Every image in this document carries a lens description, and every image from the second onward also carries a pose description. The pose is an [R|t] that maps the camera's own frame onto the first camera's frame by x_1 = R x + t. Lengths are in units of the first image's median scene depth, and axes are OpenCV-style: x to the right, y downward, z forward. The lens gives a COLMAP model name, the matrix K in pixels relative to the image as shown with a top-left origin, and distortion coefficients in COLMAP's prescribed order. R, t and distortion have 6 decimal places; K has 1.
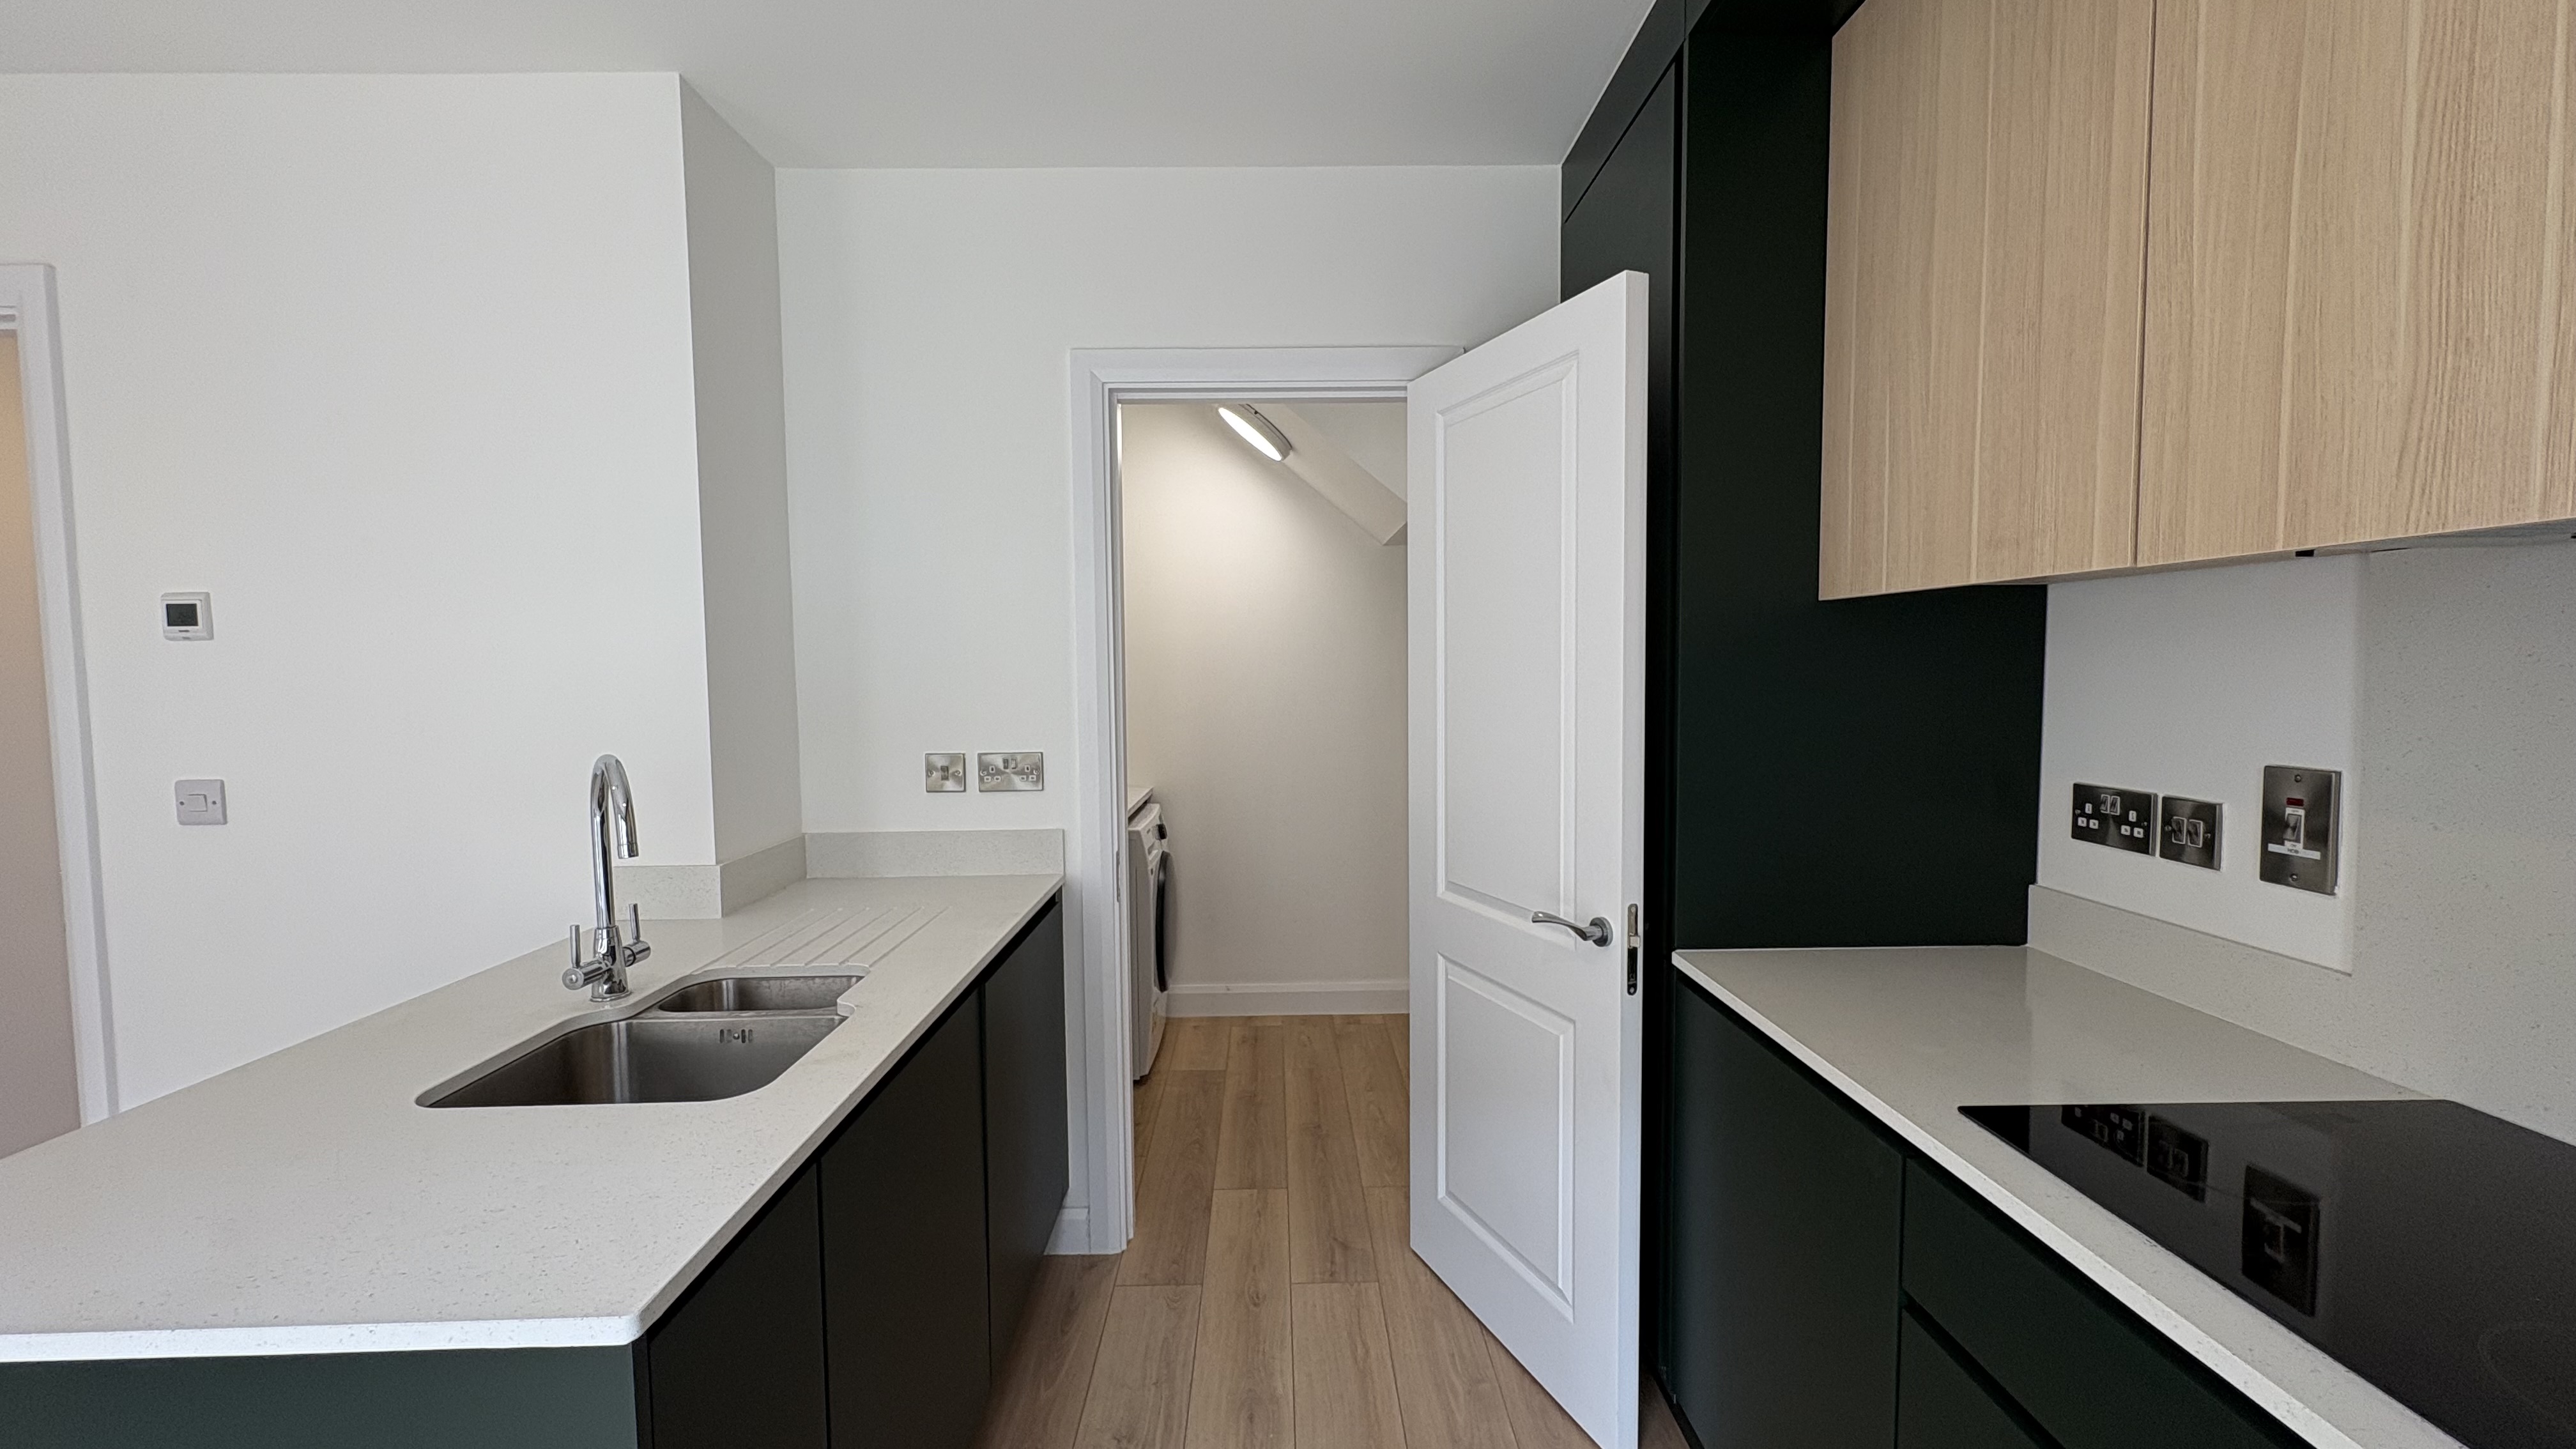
lens RADIAL K [[1030.0, 0, 1282.6], [0, 1030.0, 722.1], [0, 0, 1]] dist [-0.000531, 0.000263]
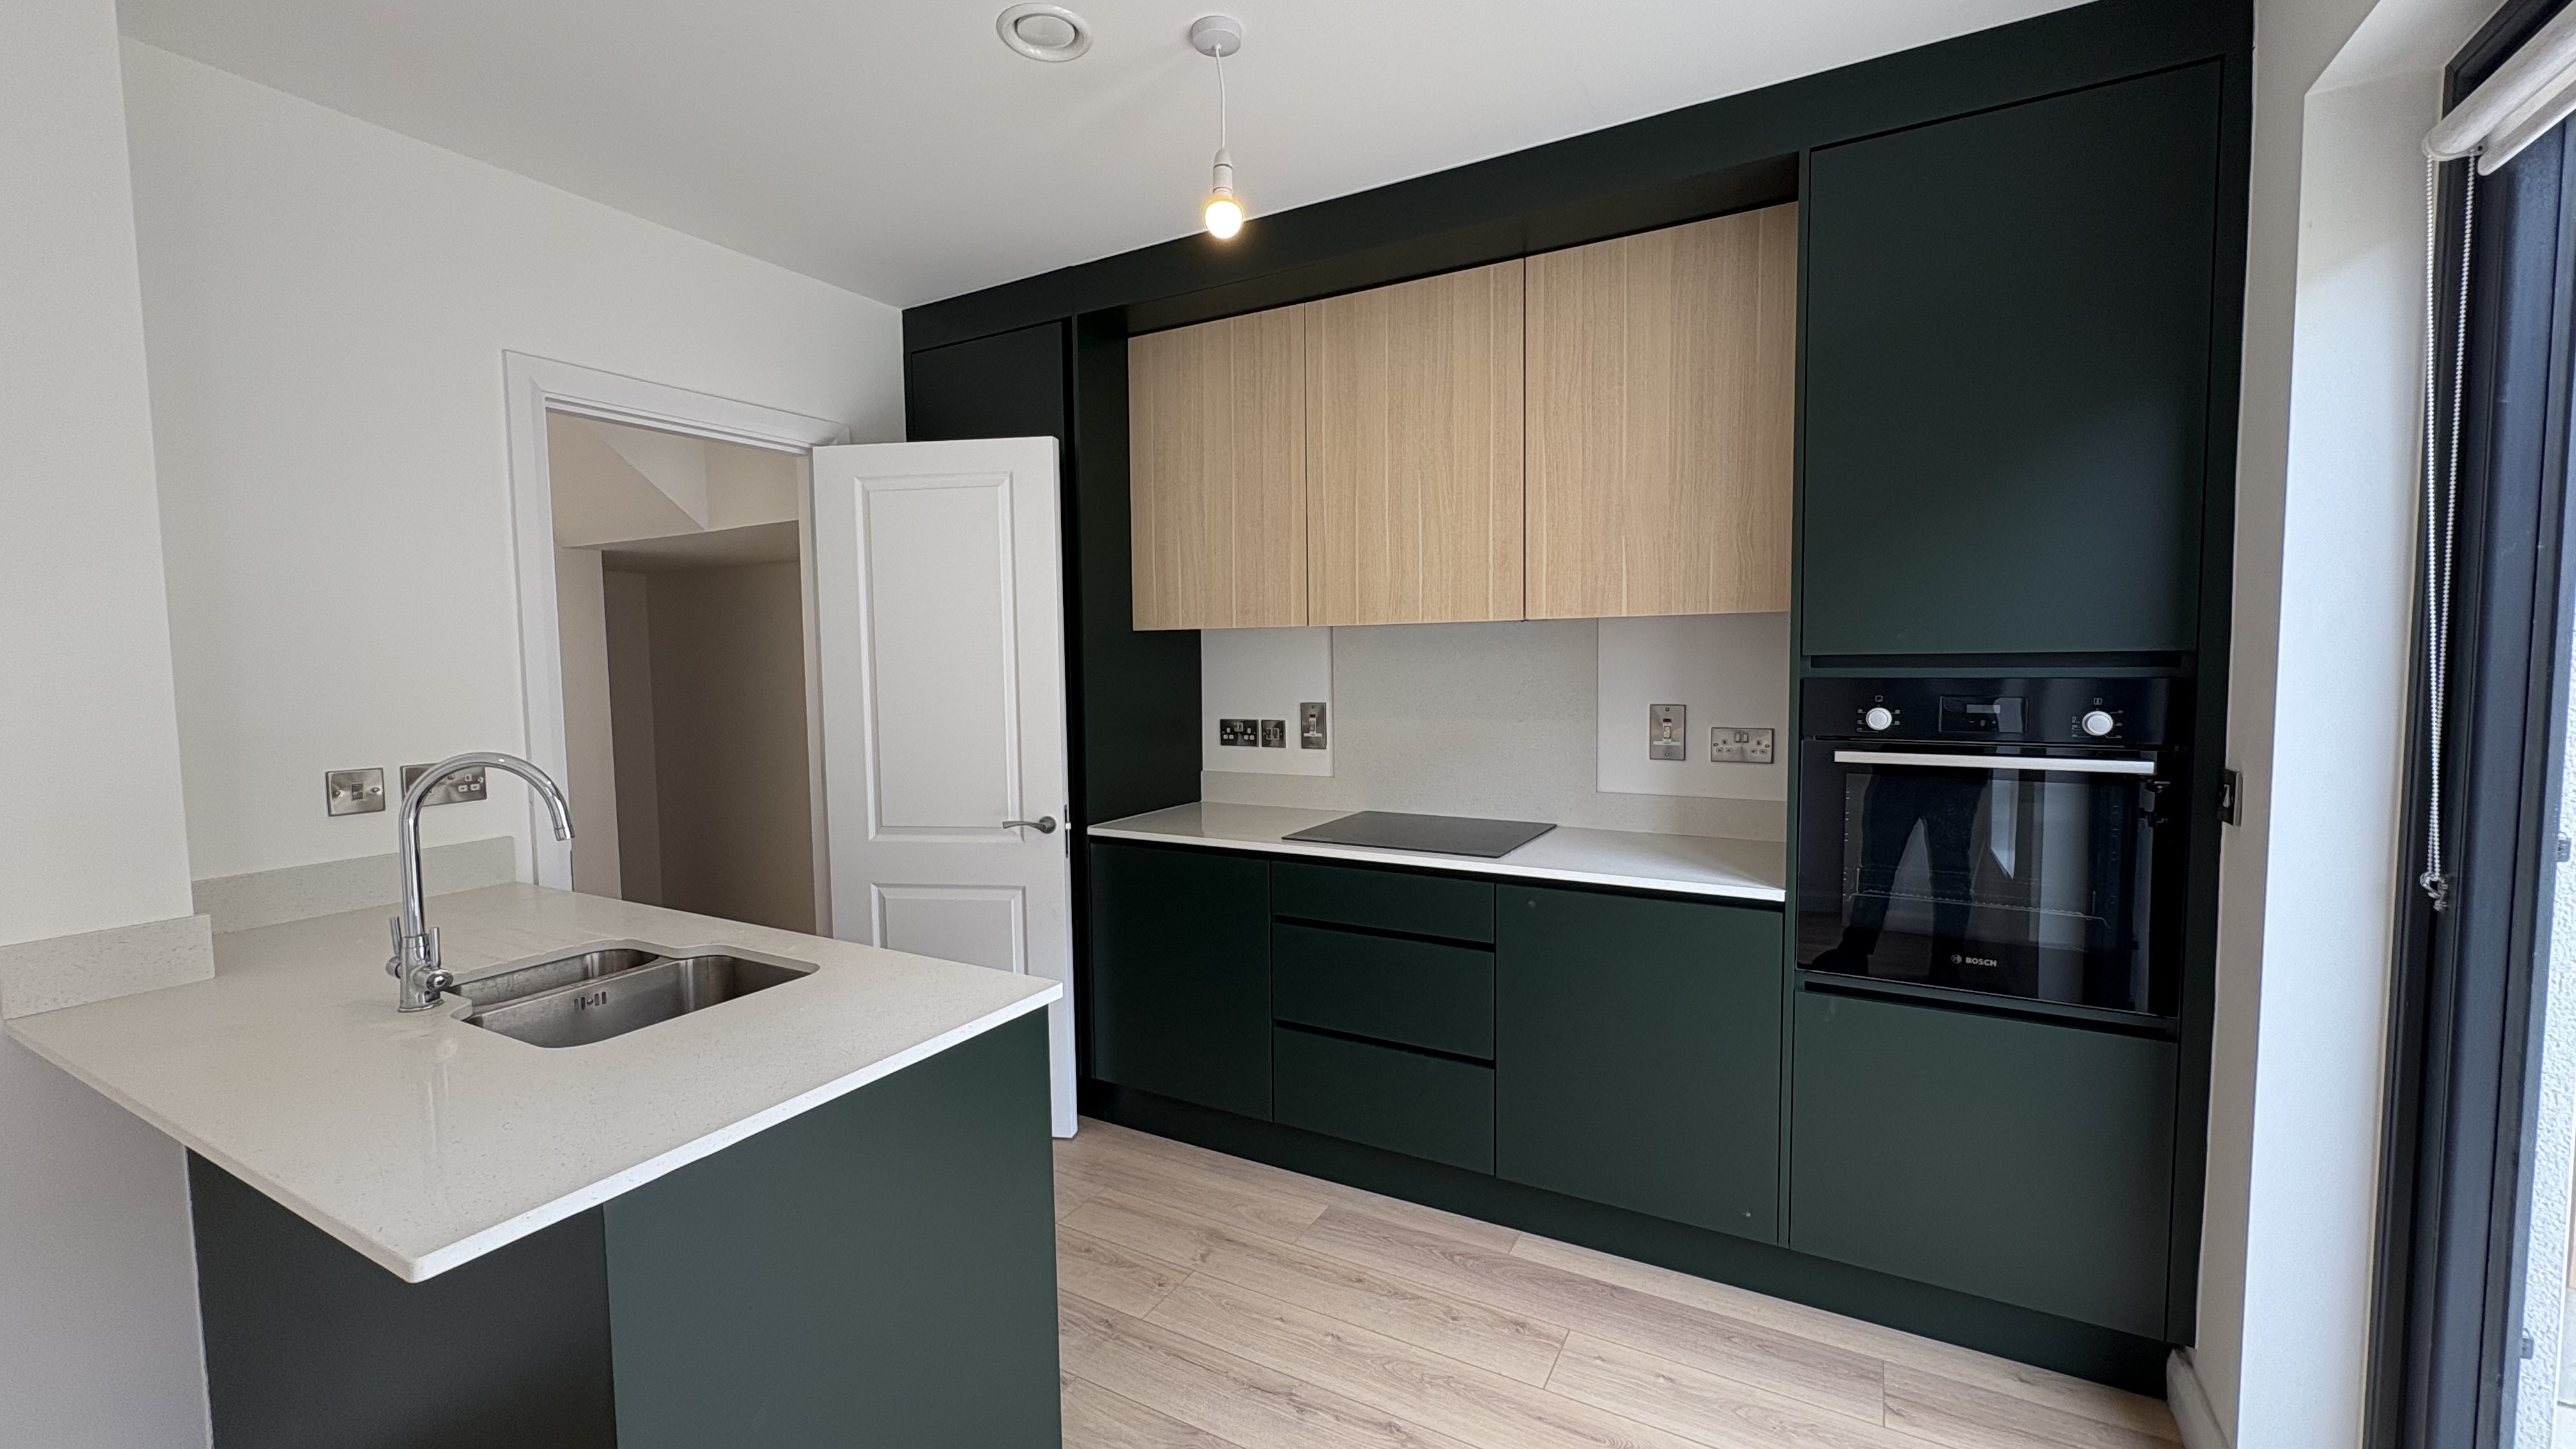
lens RADIAL K [[1030.0, 0, 1291.0], [0, 1030.0, 723.7], [0, 0, 1]] dist [-0.000531, 0.000263]
pose [[0.497601, -0.052220, 0.865833, -1.122377], [0.056377, 0.998023, 0.027793, 0.019006], [-0.865572, 0.034983, 0.499561, -0.219436]]
